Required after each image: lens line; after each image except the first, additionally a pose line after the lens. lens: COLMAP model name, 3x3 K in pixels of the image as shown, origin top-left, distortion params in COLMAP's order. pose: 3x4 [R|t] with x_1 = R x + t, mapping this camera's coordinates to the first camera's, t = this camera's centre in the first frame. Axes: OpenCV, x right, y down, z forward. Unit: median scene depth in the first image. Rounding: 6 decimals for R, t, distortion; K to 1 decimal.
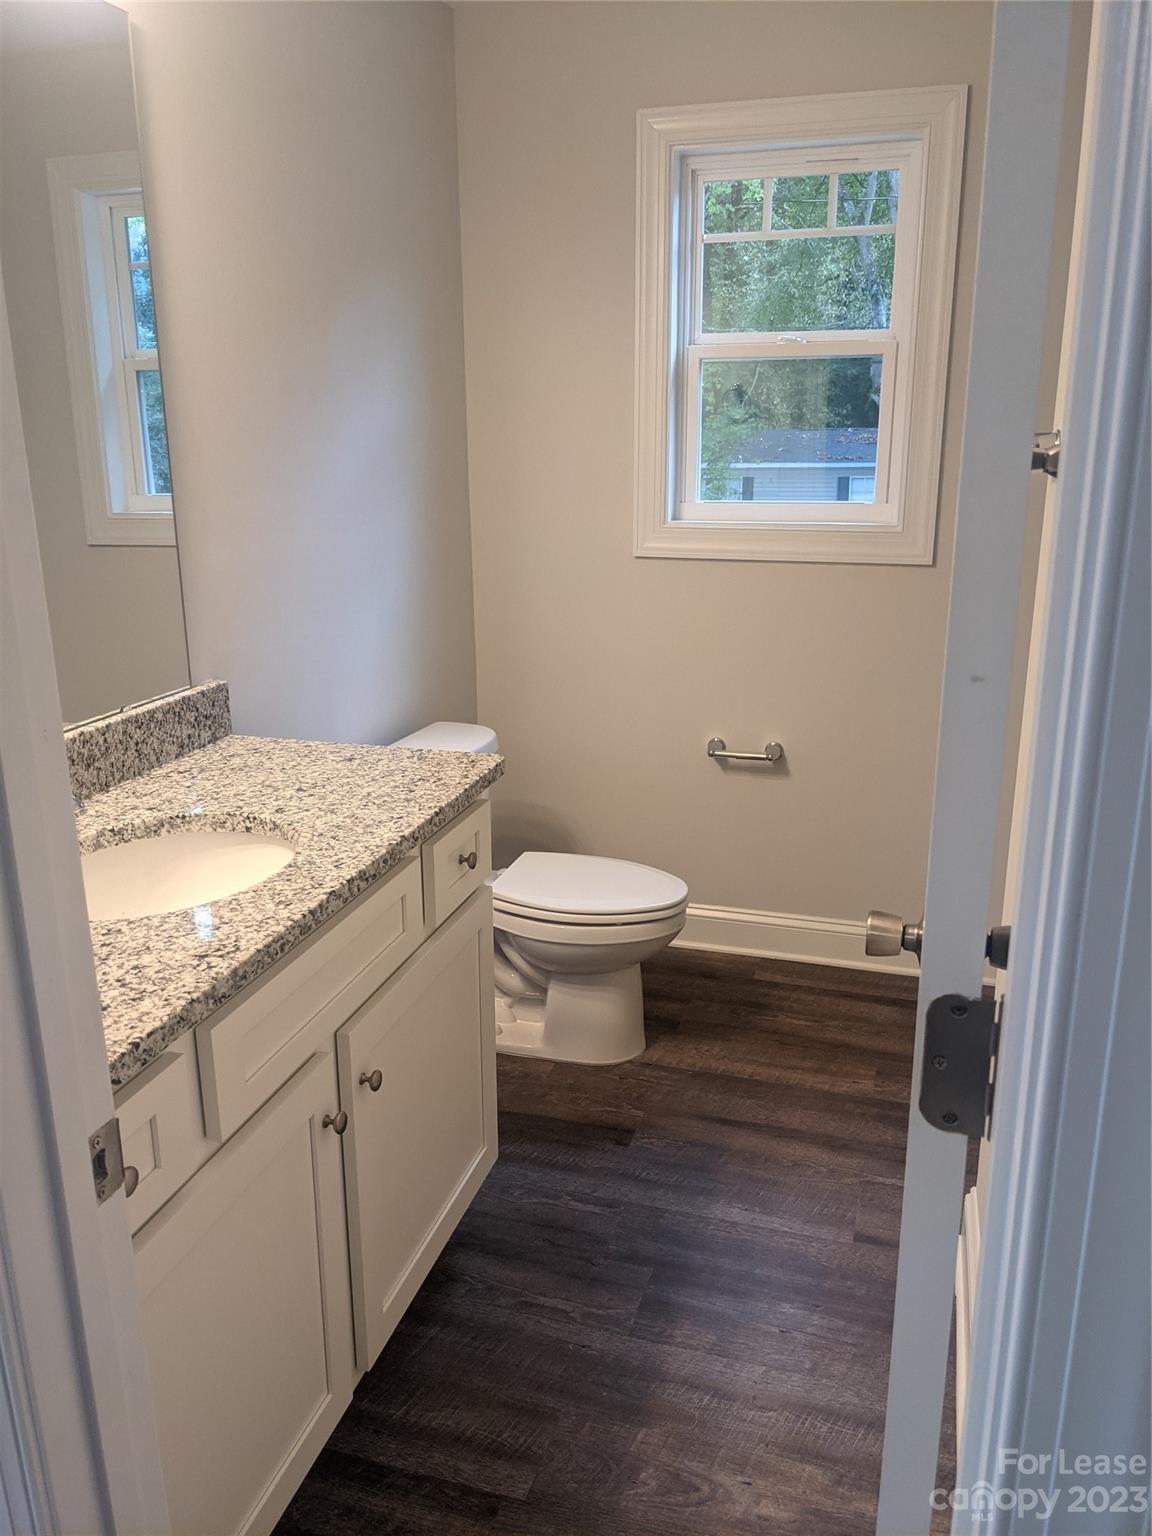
lens RADIAL K [[1213.1, 0, 568.9], [0, 1213.1, 773.0], [0, 0, 1]] dist [0.059634, -0.096306]
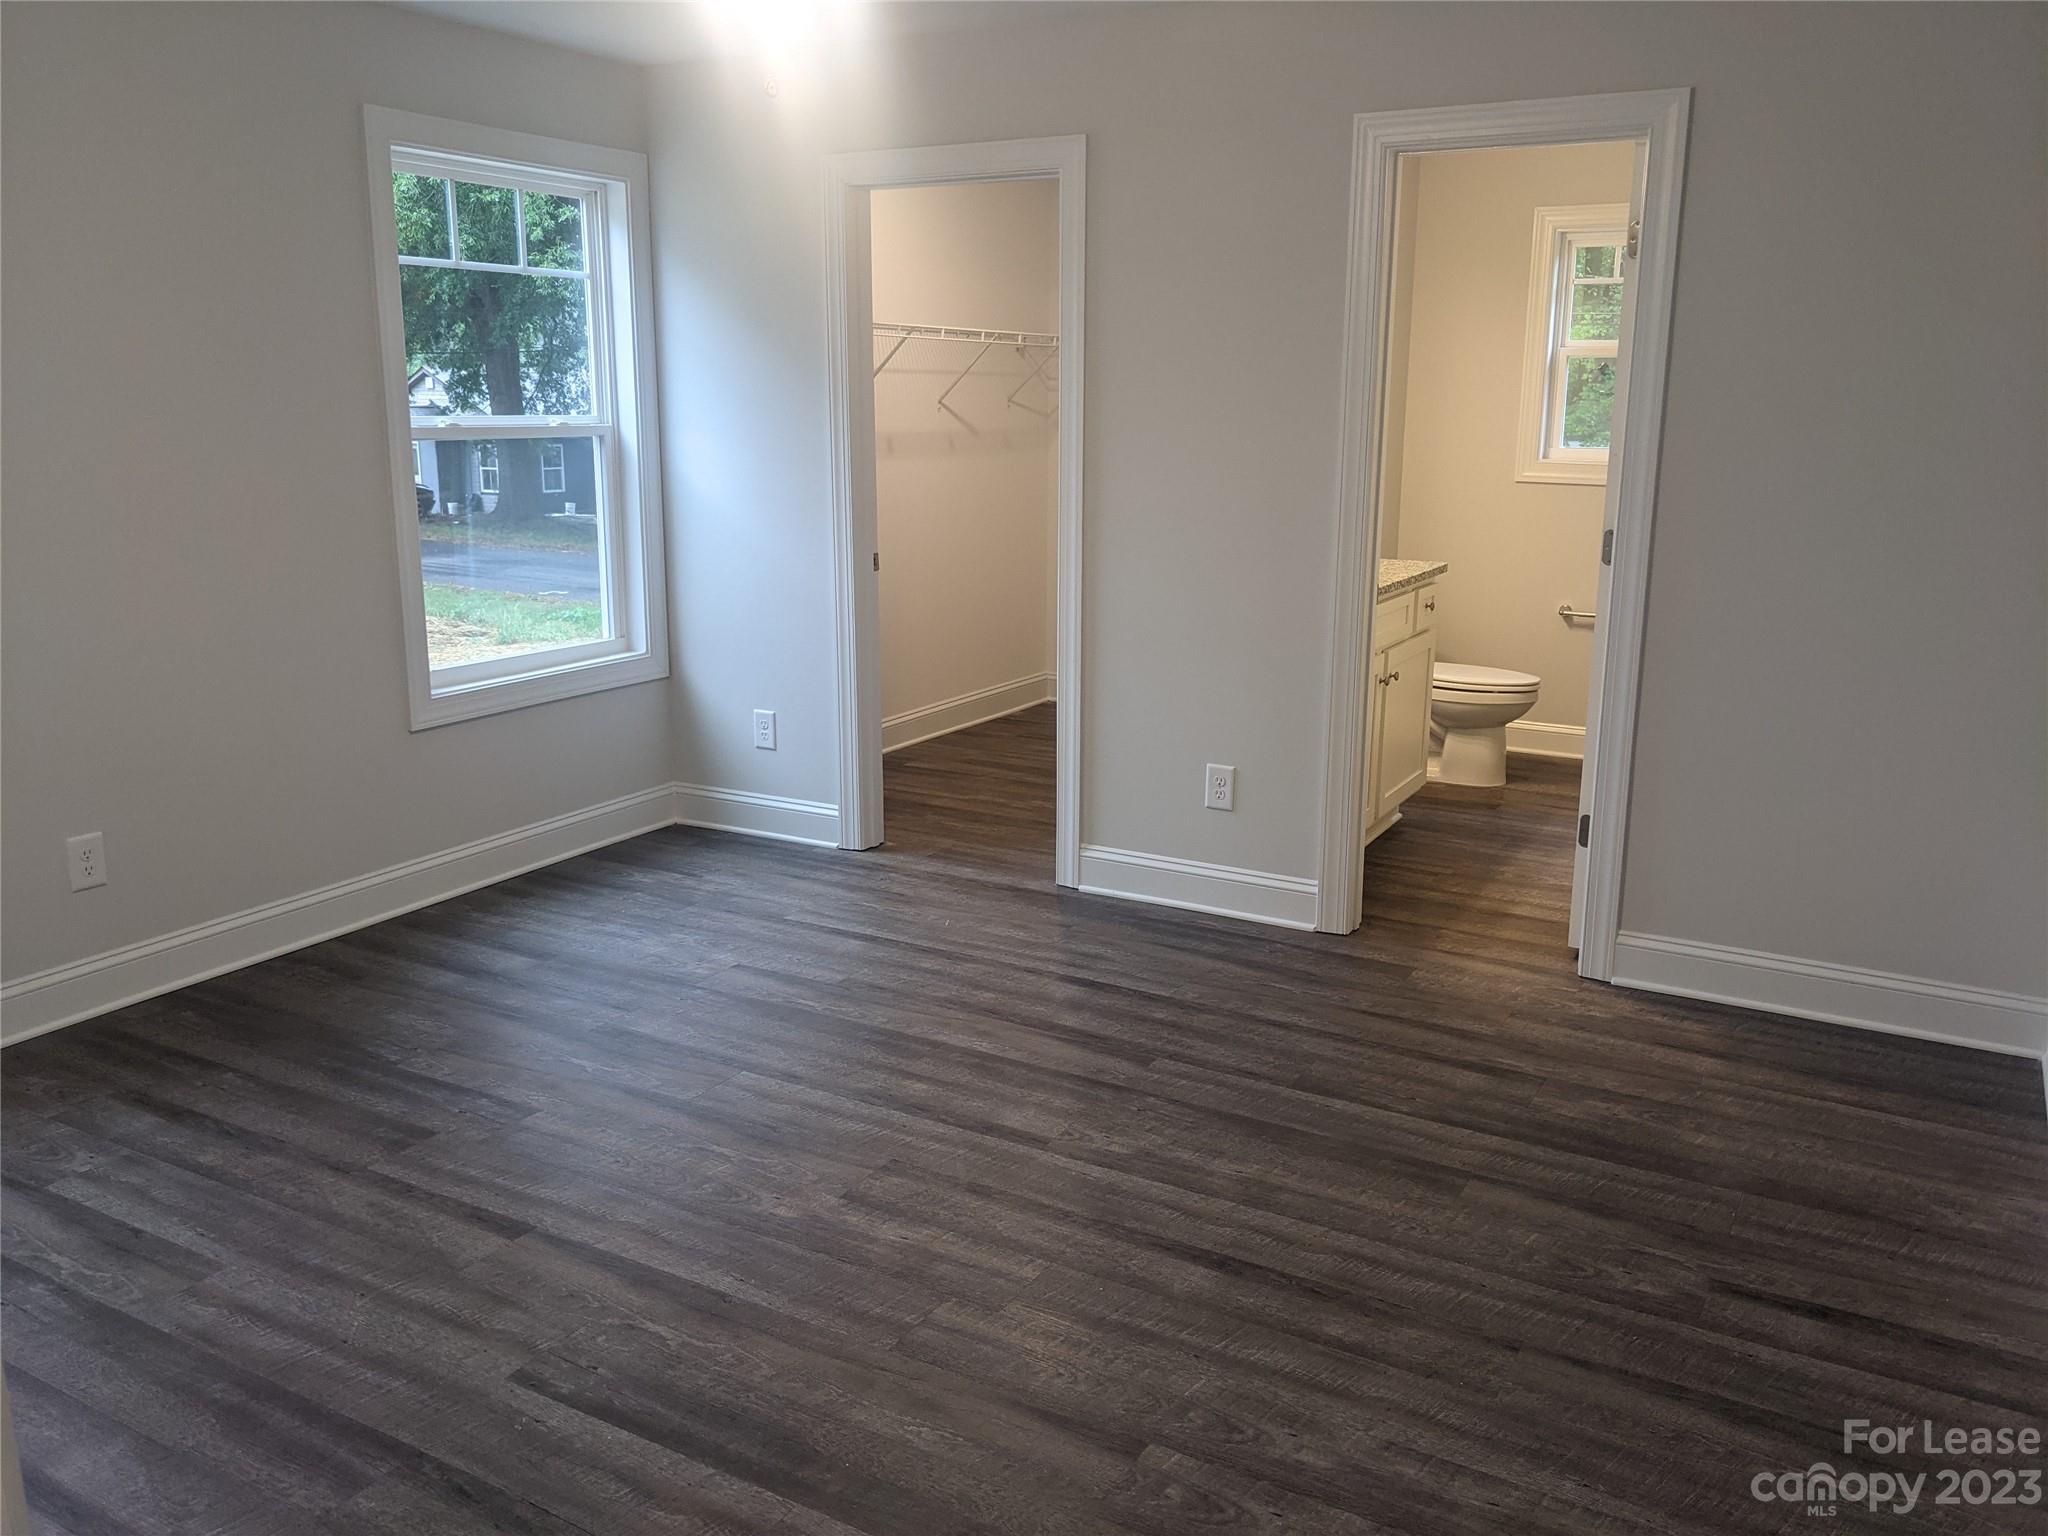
lens RADIAL K [[1617.4, 0, 1035.6], [0, 1617.4, 774.8], [0, 0, 1]] dist [0.059634, -0.096306]
pose [[0.977803, 0.059050, -0.201034, -0.112485], [-0.068409, 0.996858, -0.039925, 0.342562], [0.198045, 0.052791, 0.978770, -1.206474]]
